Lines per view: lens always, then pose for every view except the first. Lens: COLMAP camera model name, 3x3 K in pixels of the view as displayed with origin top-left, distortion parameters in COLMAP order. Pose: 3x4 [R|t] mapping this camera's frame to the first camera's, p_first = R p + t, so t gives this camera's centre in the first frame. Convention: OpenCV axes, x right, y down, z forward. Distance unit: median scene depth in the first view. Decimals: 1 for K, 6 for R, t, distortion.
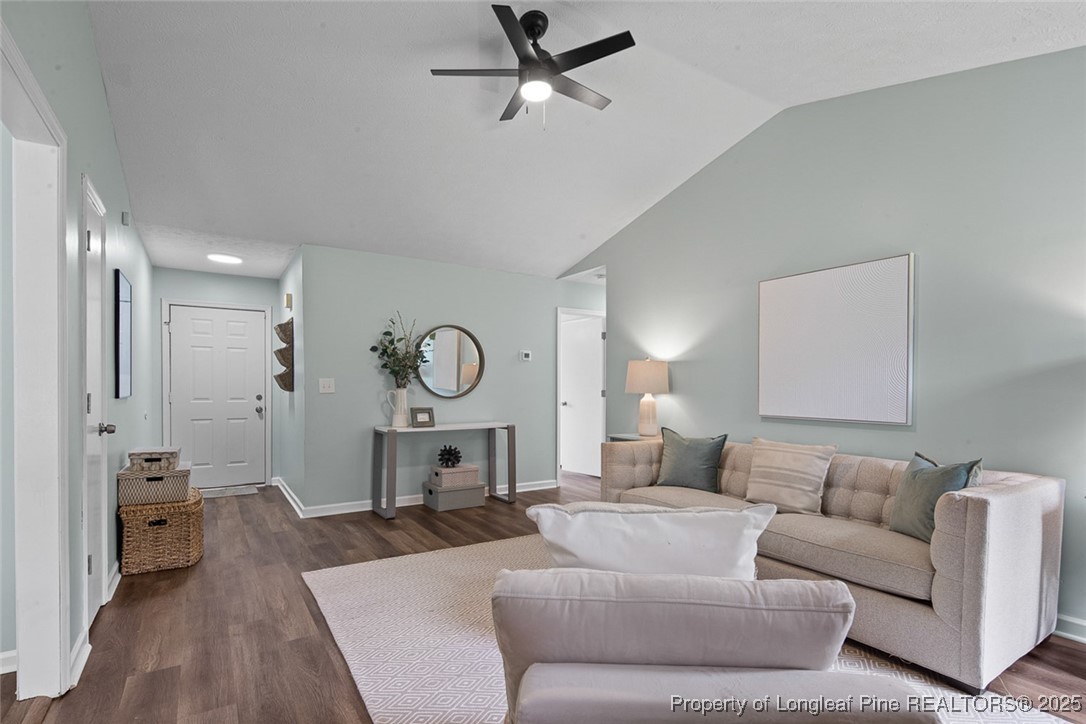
lens RADIAL K [[533.0, 0, 551.3], [0, 533.0, 394.2], [0, 0, 1]] dist [0.007803, -0.003000]
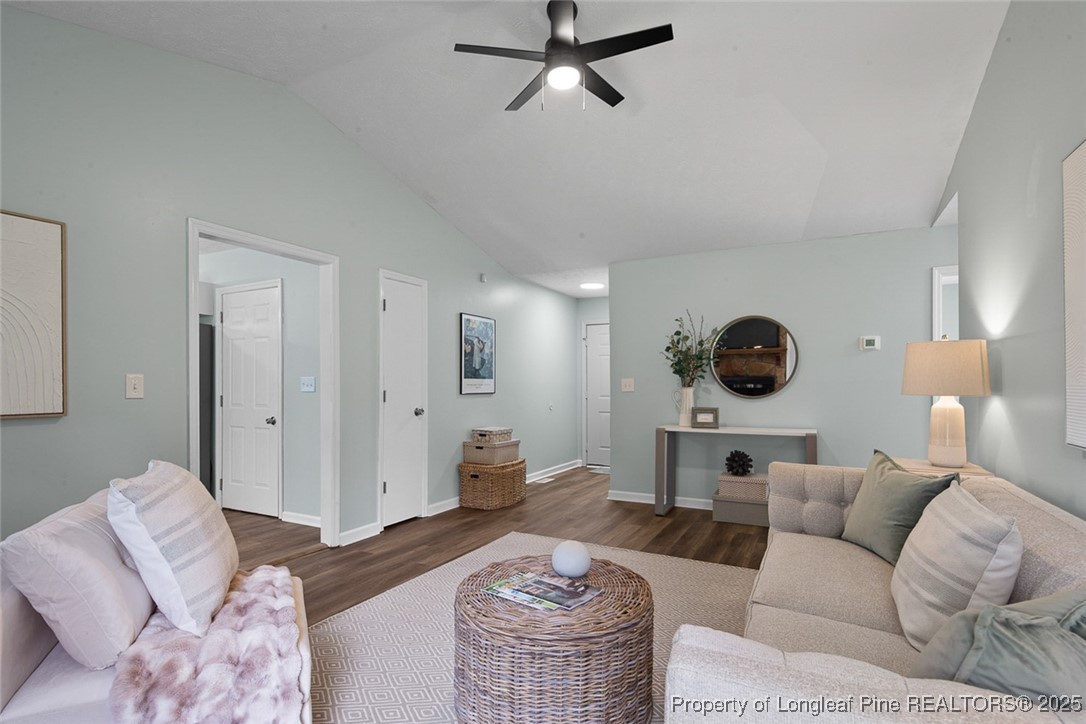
lens RADIAL K [[533.0, 0, 544.5], [0, 533.0, 384.9], [0, 0, 1]] dist [0.007803, -0.003000]
pose [[0.483167, -0.005668, -0.875510, 0.528103], [-0.008258, 0.999905, -0.011031, -0.002812], [0.875489, 0.012560, 0.483075, 0.340346]]
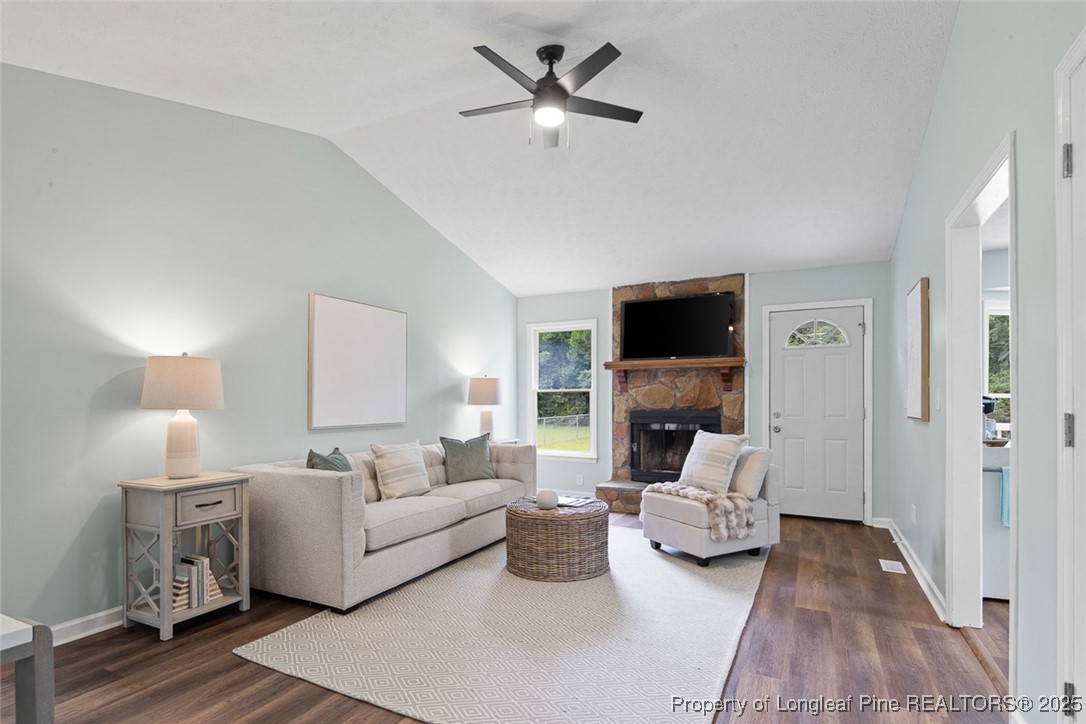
lens RADIAL K [[533.0, 0, 540.0], [0, 533.0, 401.2], [0, 0, 1]] dist [0.007803, -0.003000]
pose [[-0.494057, -0.005839, 0.869410, -0.620085], [0.010753, 0.999860, 0.012826, -0.016492], [-0.869363, 0.015686, -0.493925, 1.024841]]
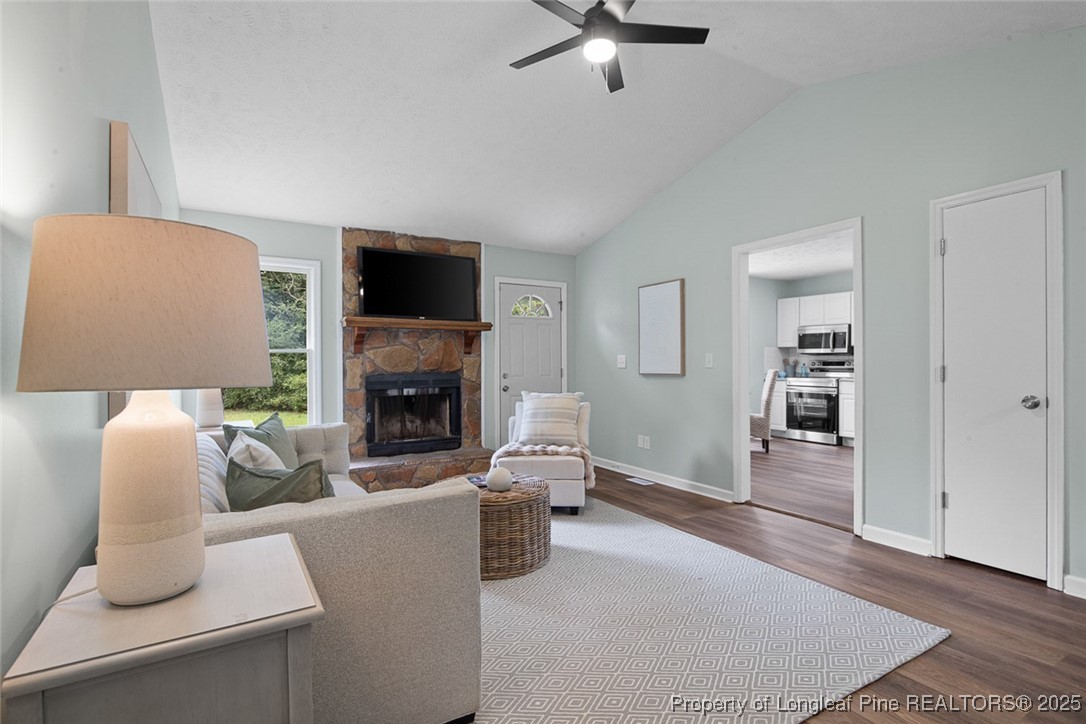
lens RADIAL K [[533.0, 0, 546.1], [0, 533.0, 367.1], [0, 0, 1]] dist [0.007803, -0.003000]
pose [[-0.999242, 0.001241, 0.038913, 0.015658], [0.002105, 0.999752, 0.022163, -0.016169], [-0.038876, 0.022229, -0.998997, 1.306401]]
